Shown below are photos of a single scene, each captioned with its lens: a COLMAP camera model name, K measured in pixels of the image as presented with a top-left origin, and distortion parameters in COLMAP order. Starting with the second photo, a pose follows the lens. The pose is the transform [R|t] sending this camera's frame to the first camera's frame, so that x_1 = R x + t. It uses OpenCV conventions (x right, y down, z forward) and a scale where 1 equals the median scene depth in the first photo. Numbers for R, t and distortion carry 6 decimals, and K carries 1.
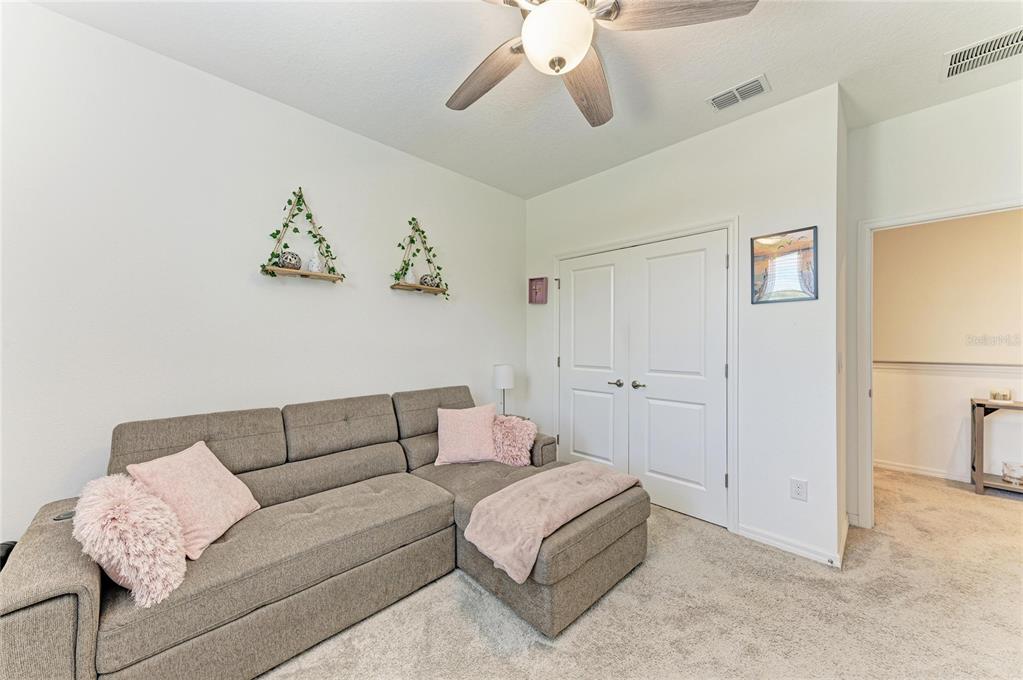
lens RADIAL K [[368.7, 0, 506.0], [0, 368.7, 341.4], [0, 0, 1]] dist [0.003785, 0.000195]
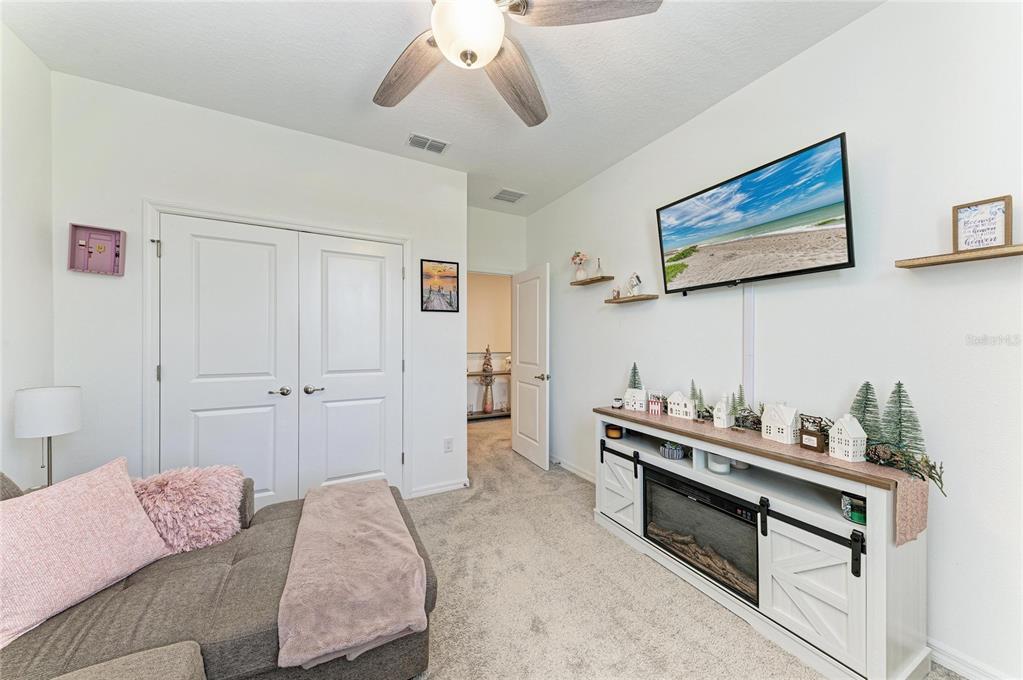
lens RADIAL K [[368.7, 0, 504.1], [0, 368.7, 340.3], [0, 0, 1]] dist [0.003785, 0.000195]
pose [[0.251680, -0.002039, 0.967808, -0.476912], [-0.003114, 0.999991, 0.002916, -0.005795], [-0.967806, -0.003748, 0.251671, 0.397331]]
